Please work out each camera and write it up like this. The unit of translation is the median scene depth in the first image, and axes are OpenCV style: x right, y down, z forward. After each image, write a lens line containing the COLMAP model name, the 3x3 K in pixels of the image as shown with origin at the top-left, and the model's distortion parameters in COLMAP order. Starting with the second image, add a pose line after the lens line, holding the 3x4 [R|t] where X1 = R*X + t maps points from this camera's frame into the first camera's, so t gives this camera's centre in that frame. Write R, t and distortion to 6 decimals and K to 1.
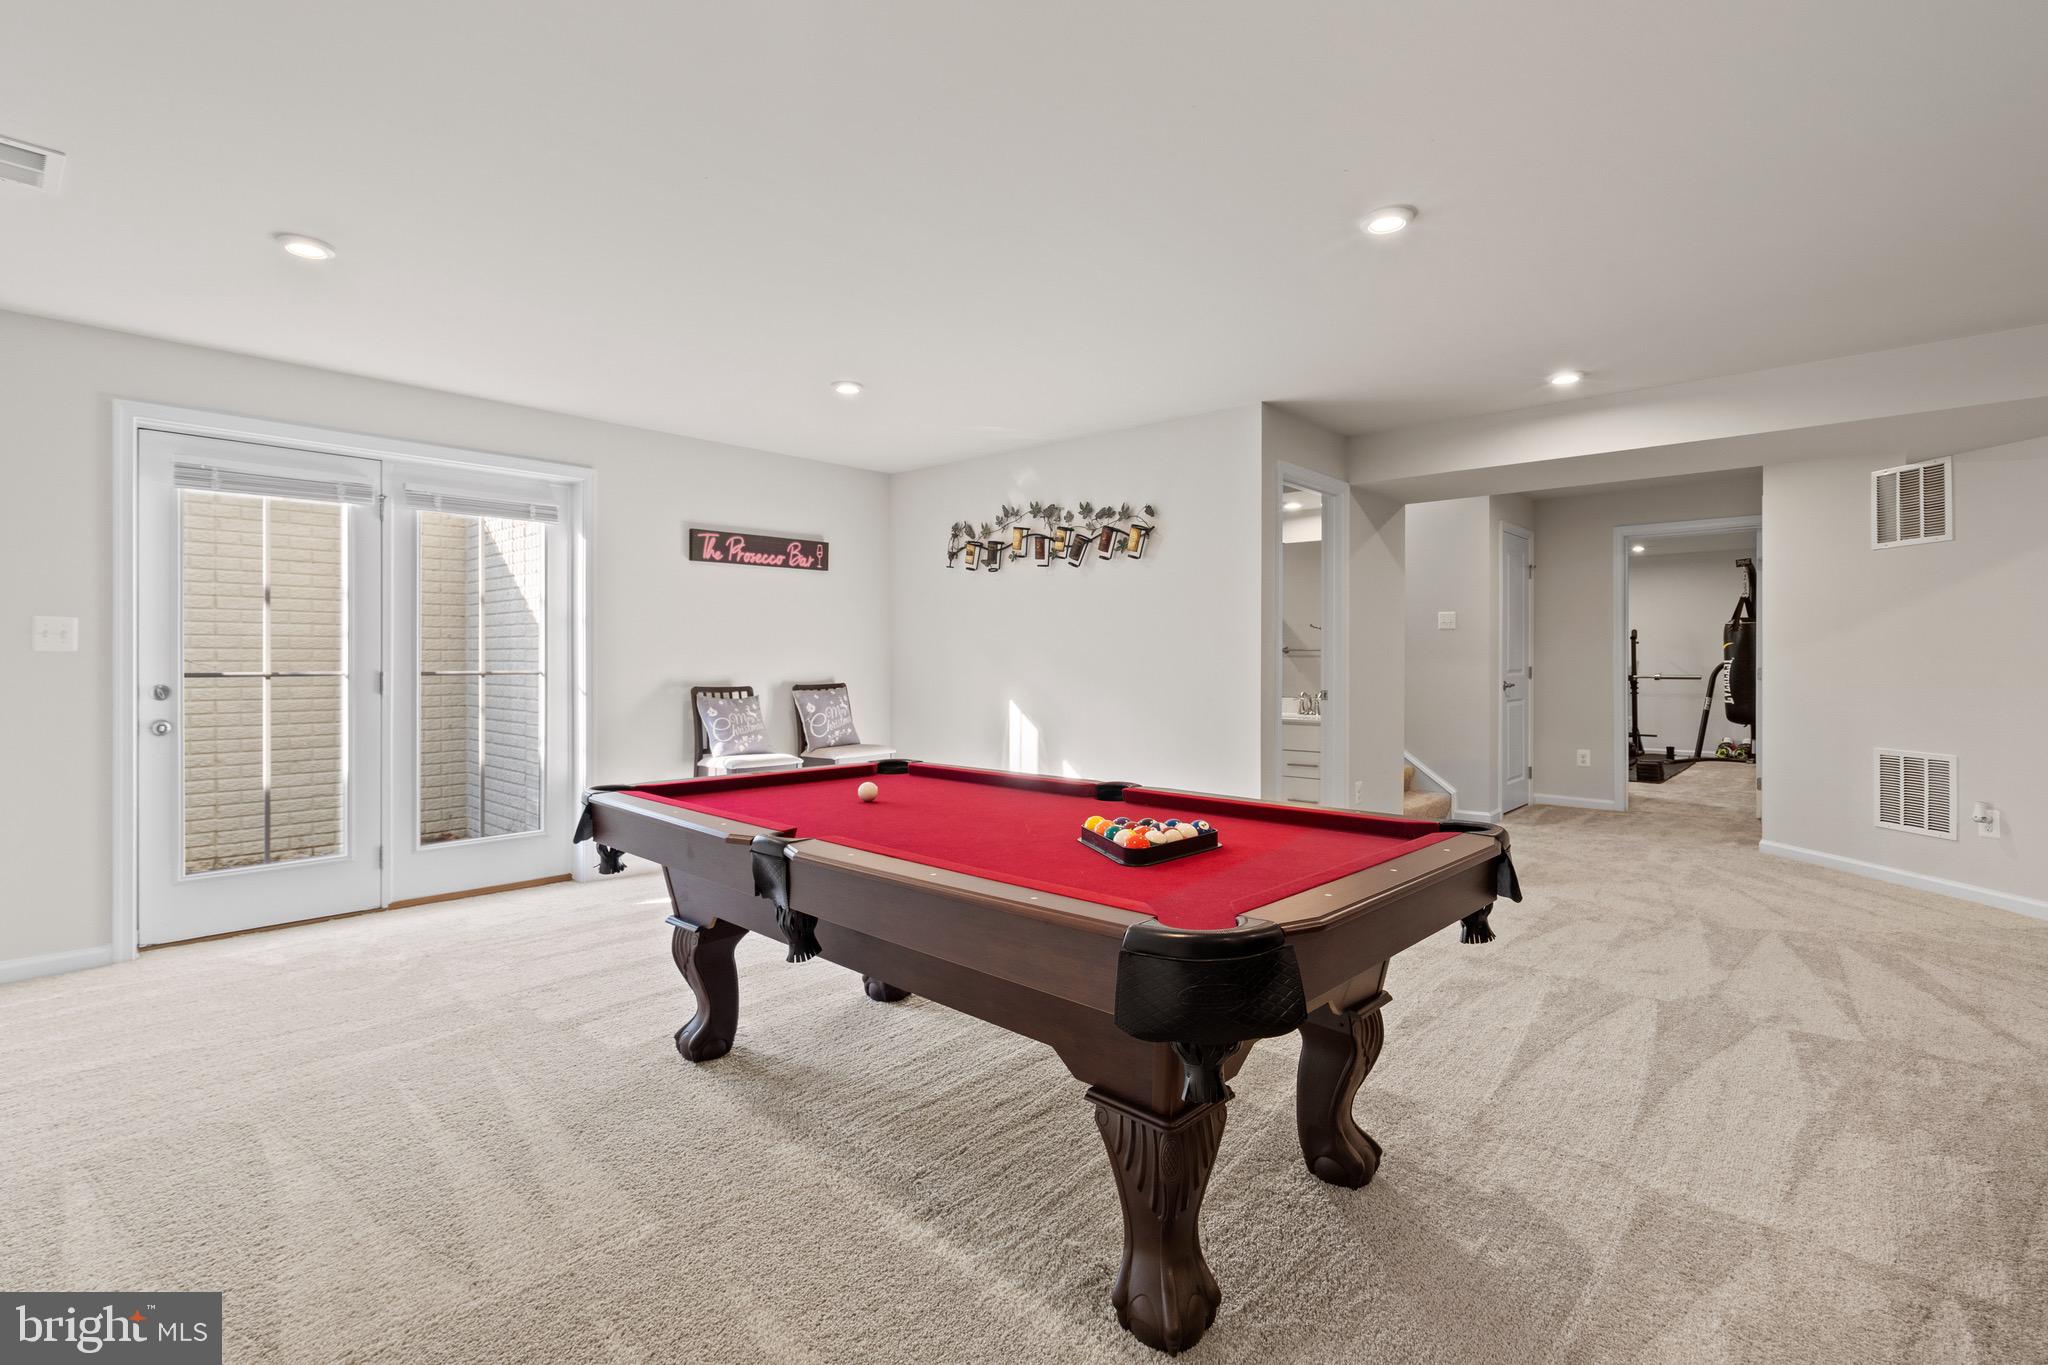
lens RADIAL K [[941.1, 0, 1024.0], [0, 941.1, 682.5], [0, 0, 1]] dist [0.000238, 0.000014]
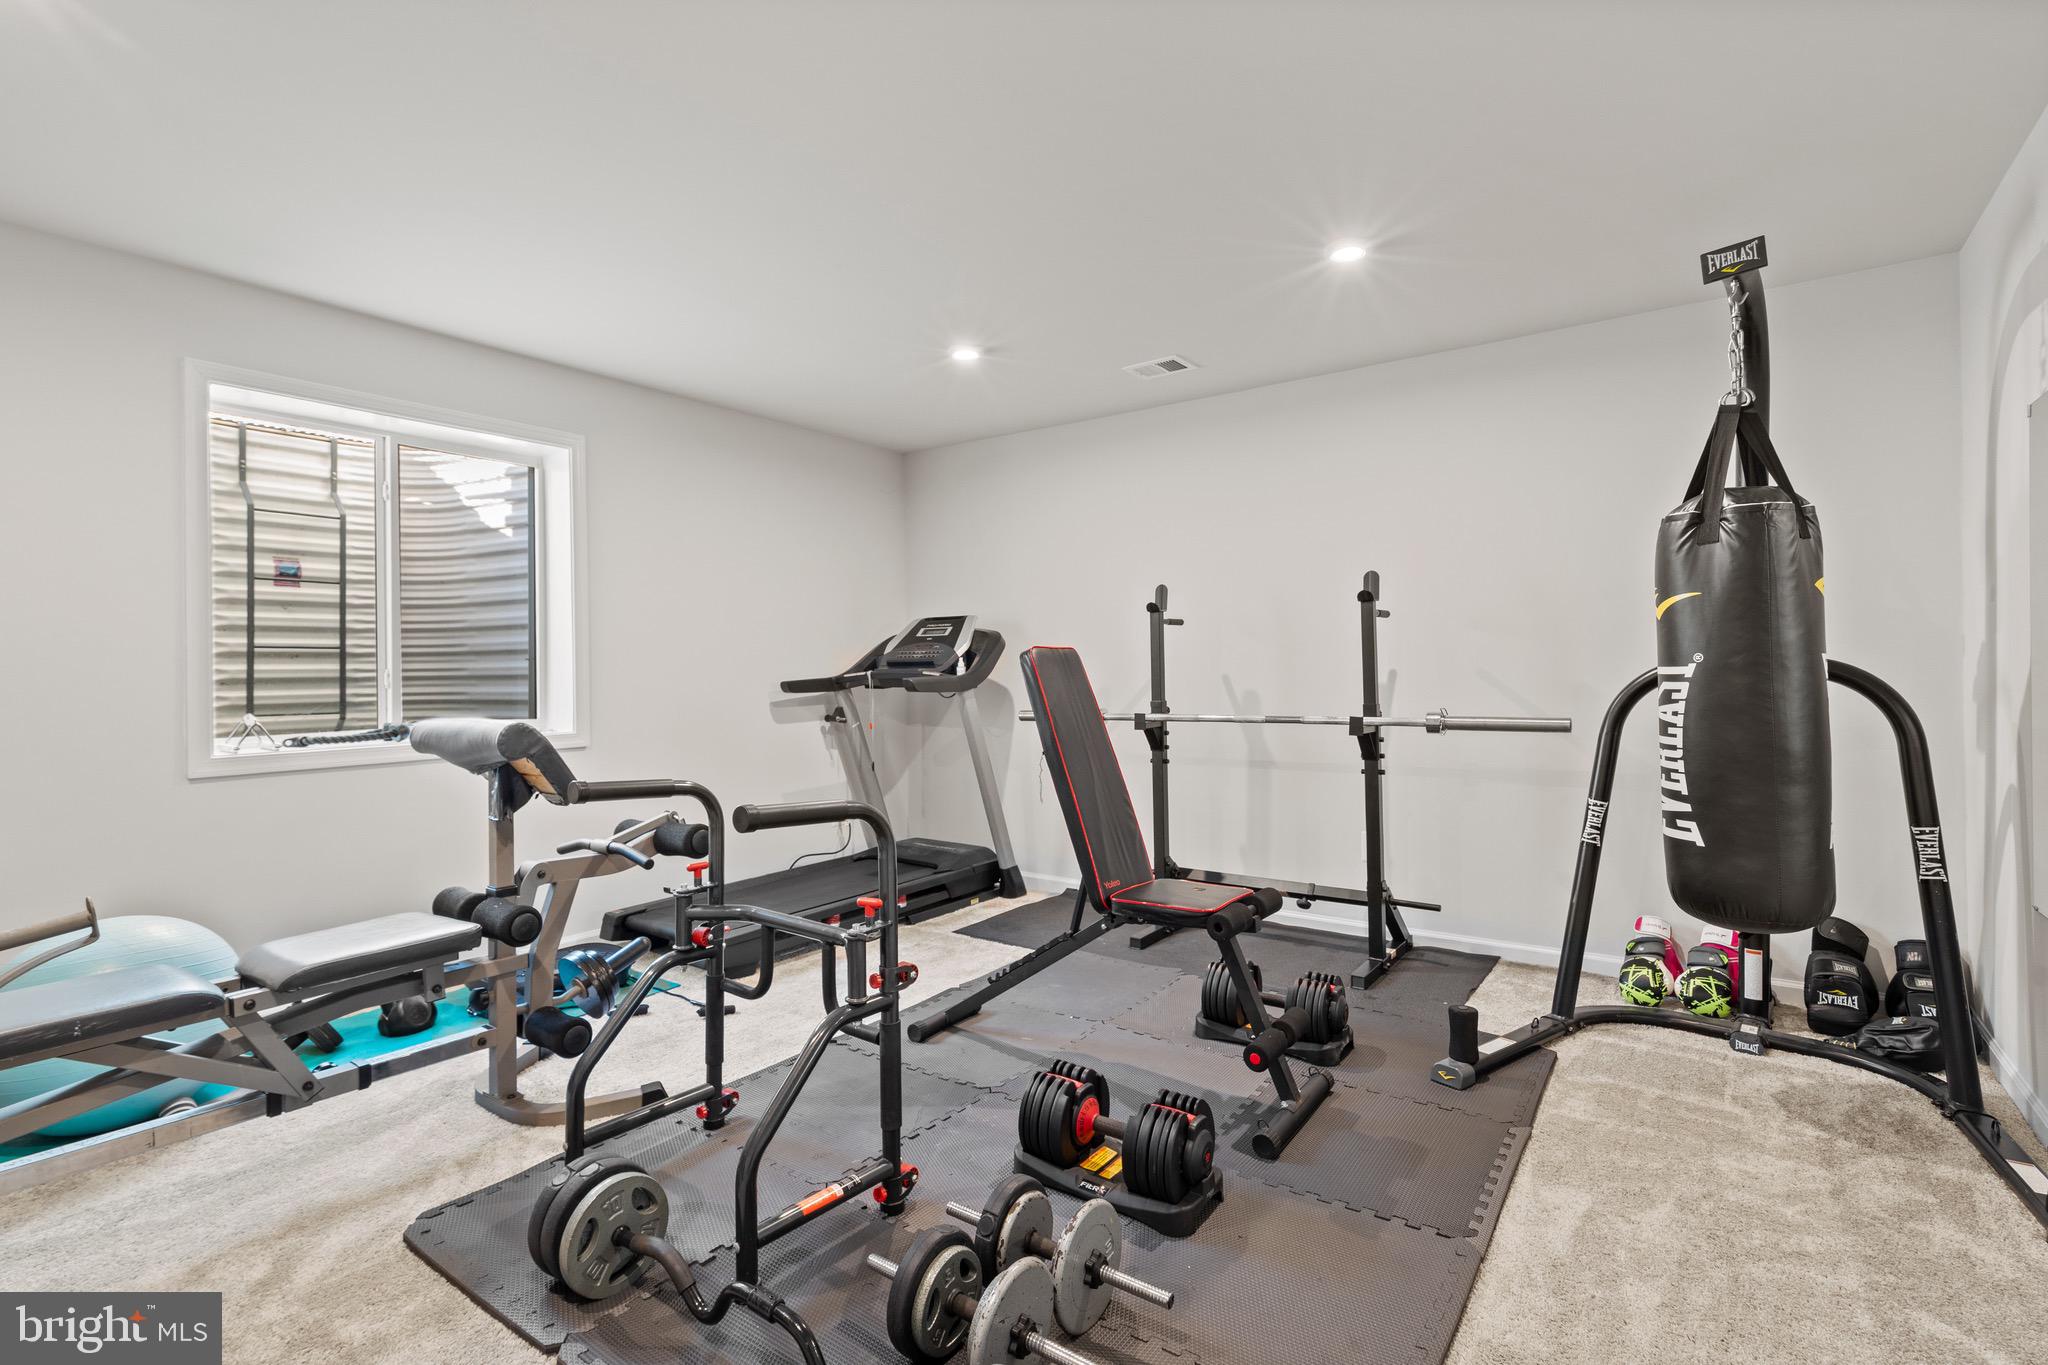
lens RADIAL K [[941.1, 0, 1024.0], [0, 941.1, 682.5], [0, 0, 1]] dist [0.000238, 0.000014]
pose [[0.994645, -0.001637, 0.103336, 0.519684], [0.003426, 0.999847, -0.017139, -0.014443], [-0.103293, 0.017402, 0.994499, 0.725902]]
